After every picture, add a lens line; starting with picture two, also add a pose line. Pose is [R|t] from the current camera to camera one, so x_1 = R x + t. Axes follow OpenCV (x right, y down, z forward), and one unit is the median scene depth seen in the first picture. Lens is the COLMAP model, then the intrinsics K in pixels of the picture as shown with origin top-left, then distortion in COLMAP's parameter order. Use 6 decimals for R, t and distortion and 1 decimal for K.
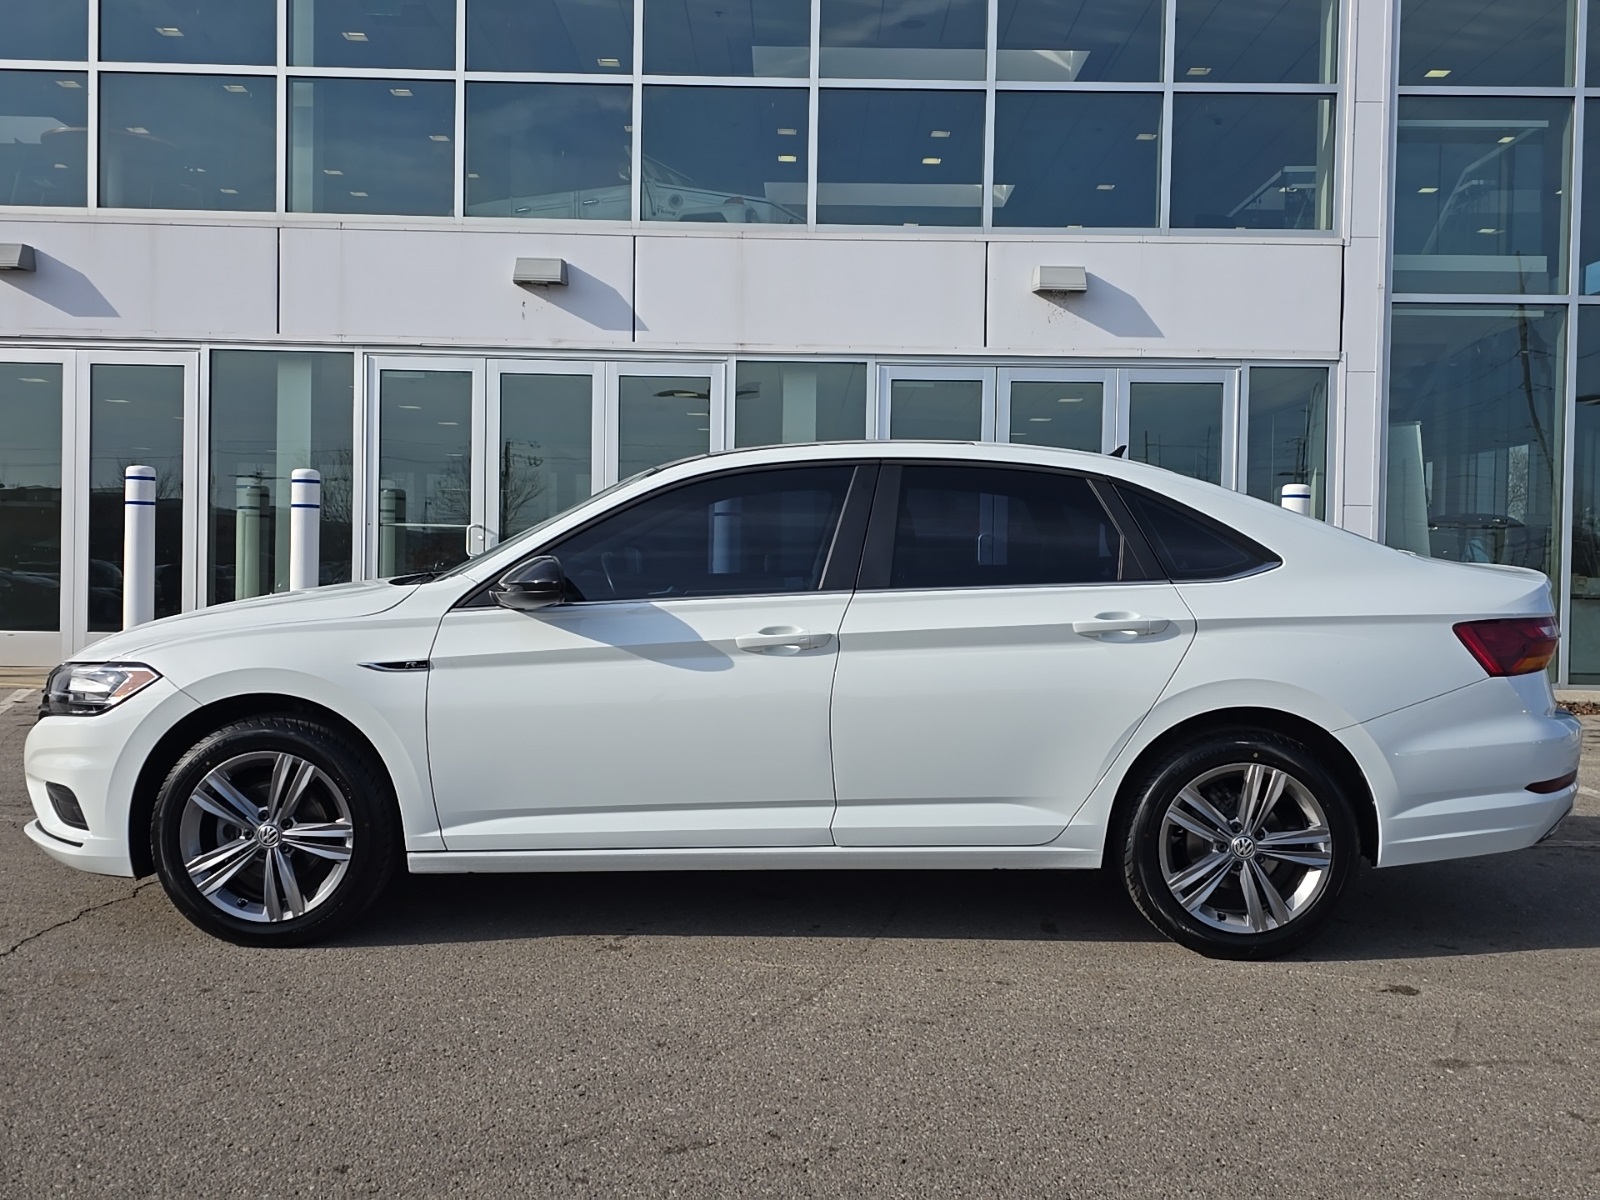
lens RADIAL K [[1573.6, 0, 793.7], [0, 1573.6, 594.0], [0, 0, 1]] dist [0.096885, -0.138615]
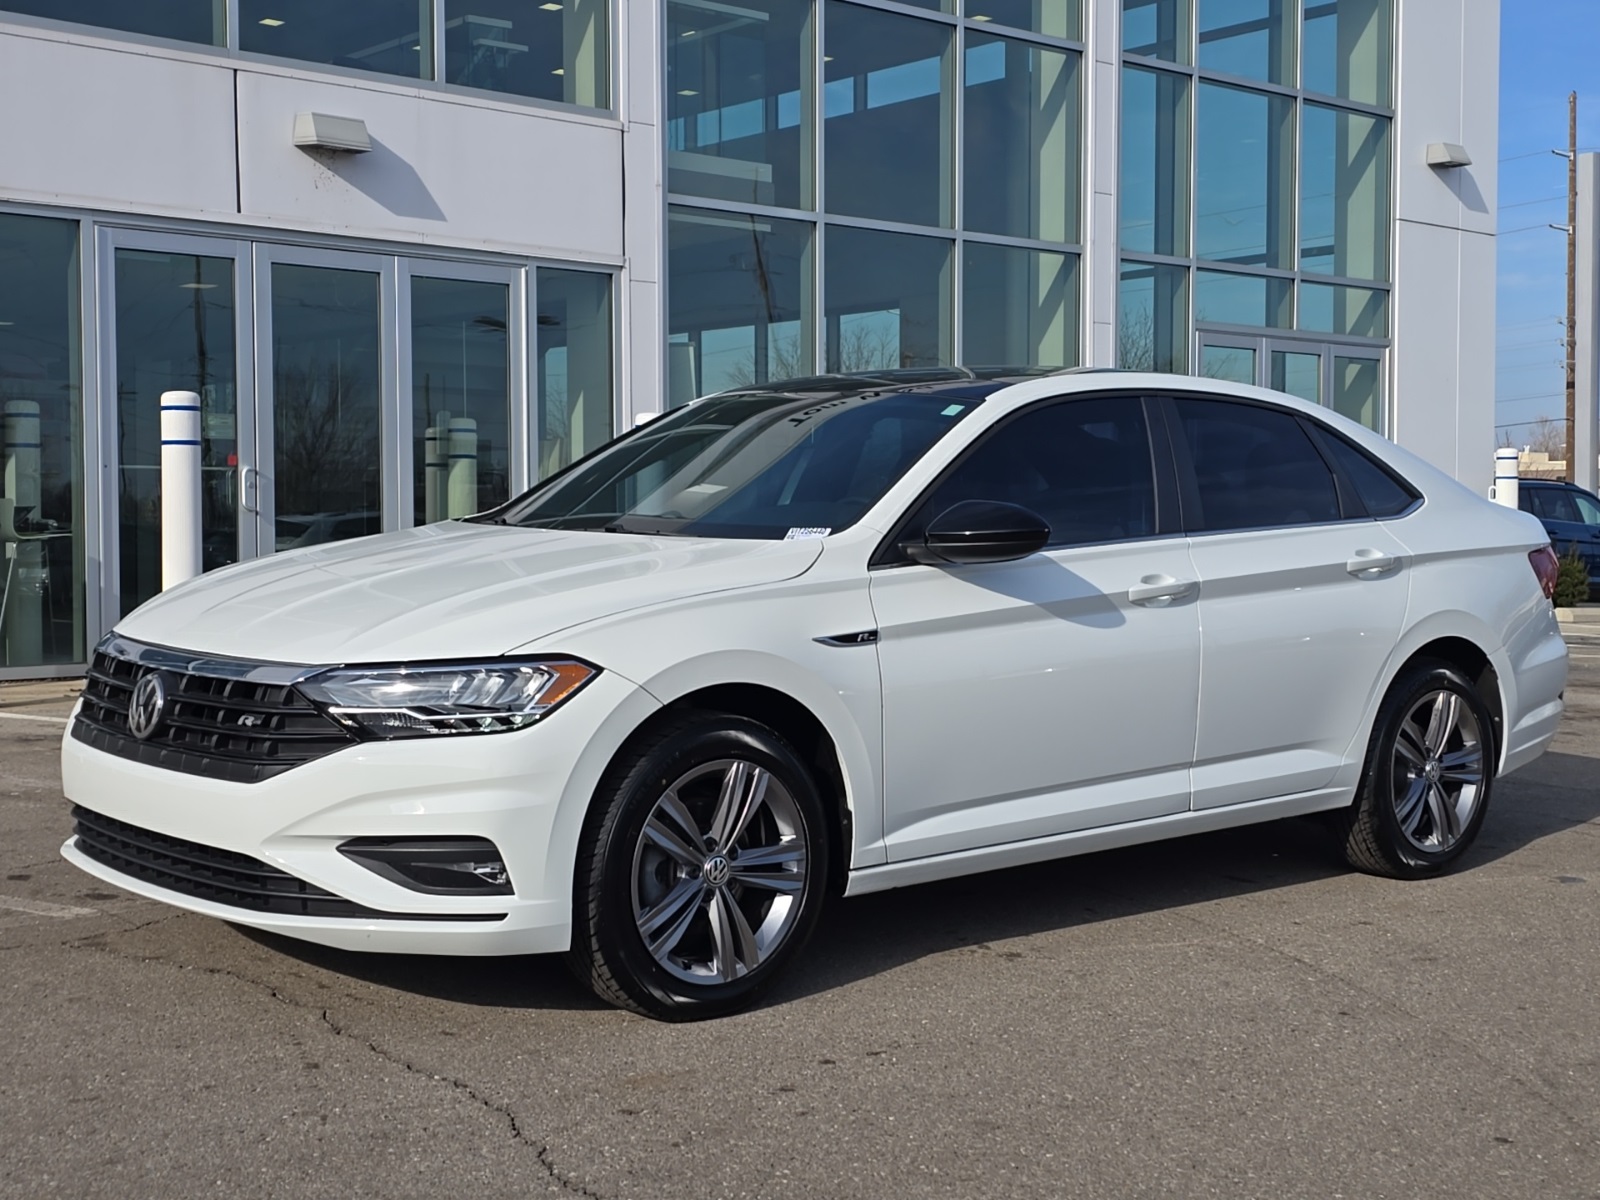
lens RADIAL K [[2142.9, 0, 792.6], [0, 2142.9, 598.6], [0, 0, 1]] dist [0.156945, -0.397330]
pose [[0.751004, -0.039080, 0.659140, -0.354101], [0.024159, 0.999205, 0.031716, -0.003667], [-0.659855, -0.007894, 0.751351, 0.073678]]
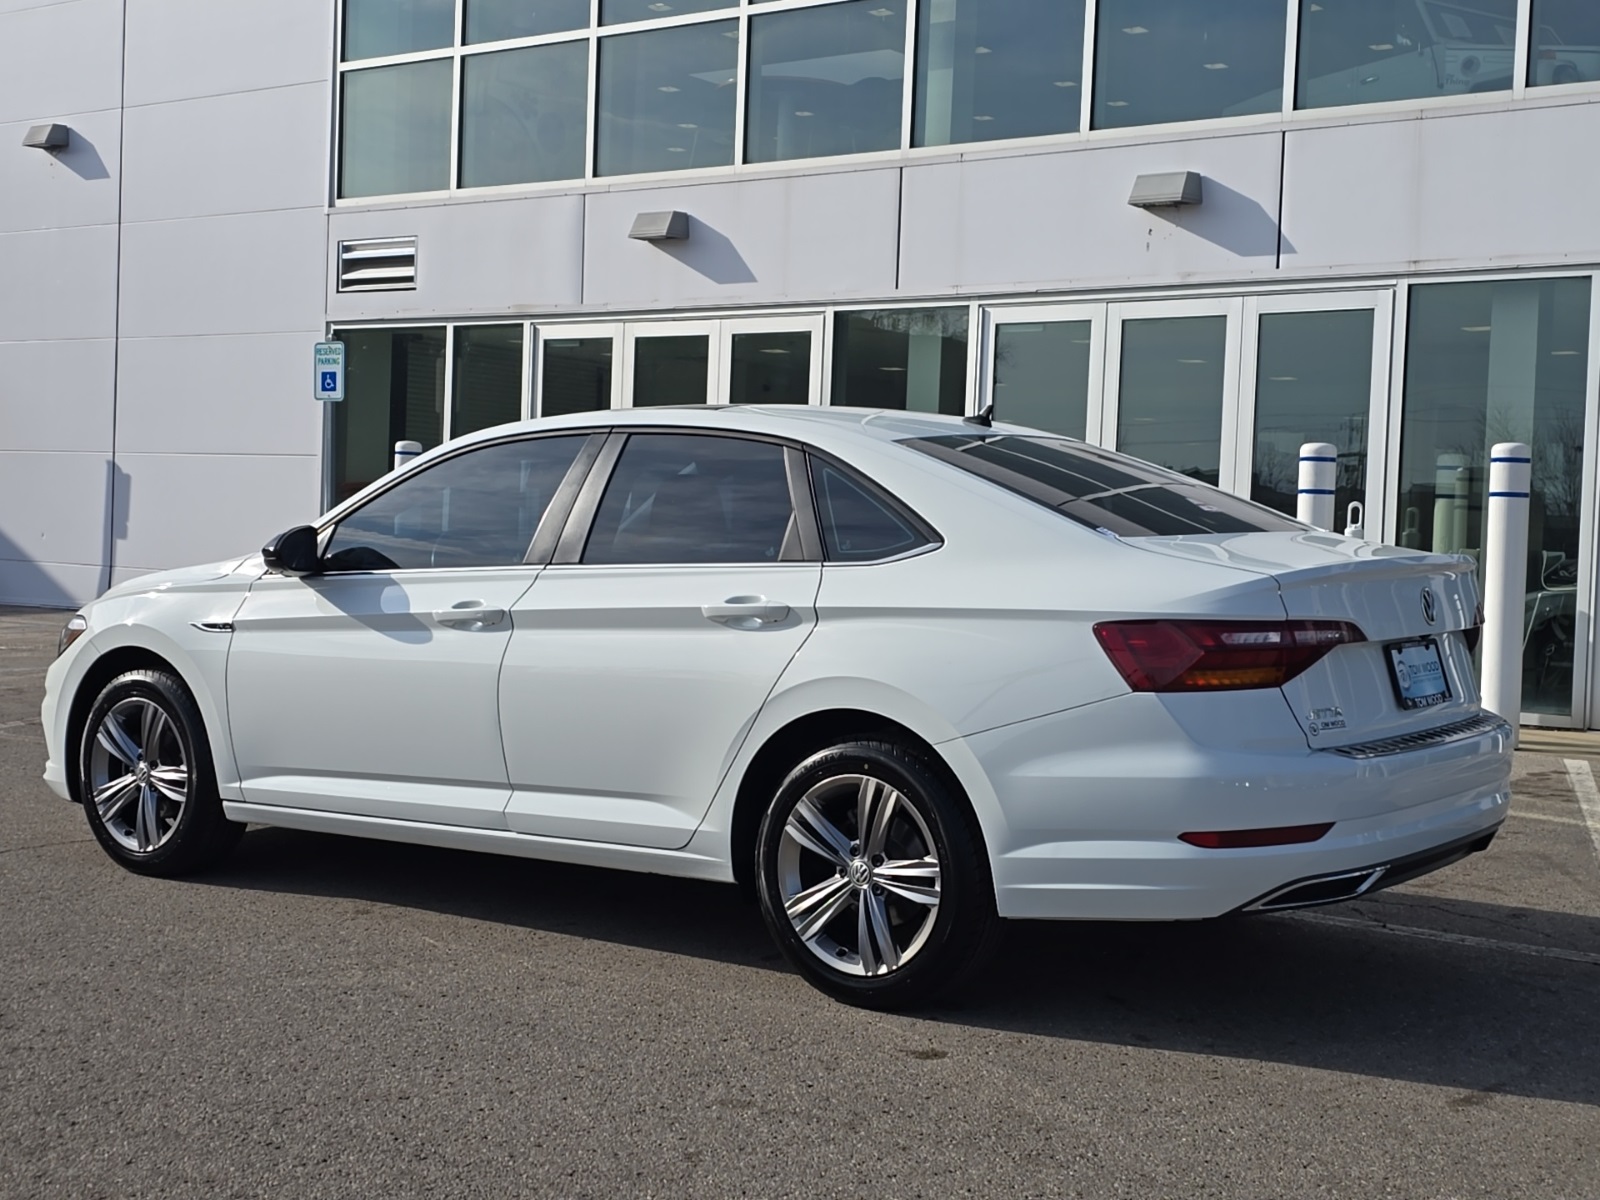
lens RADIAL K [[2142.9, 0, 792.6], [0, 2142.9, 598.6], [0, 0, 1]] dist [0.156945, -0.397330]
pose [[0.805144, 0.028436, -0.592397, 0.338973], [-0.031558, 0.999489, 0.005084, 0.002263], [0.592239, 0.014602, 0.805630, 0.015771]]
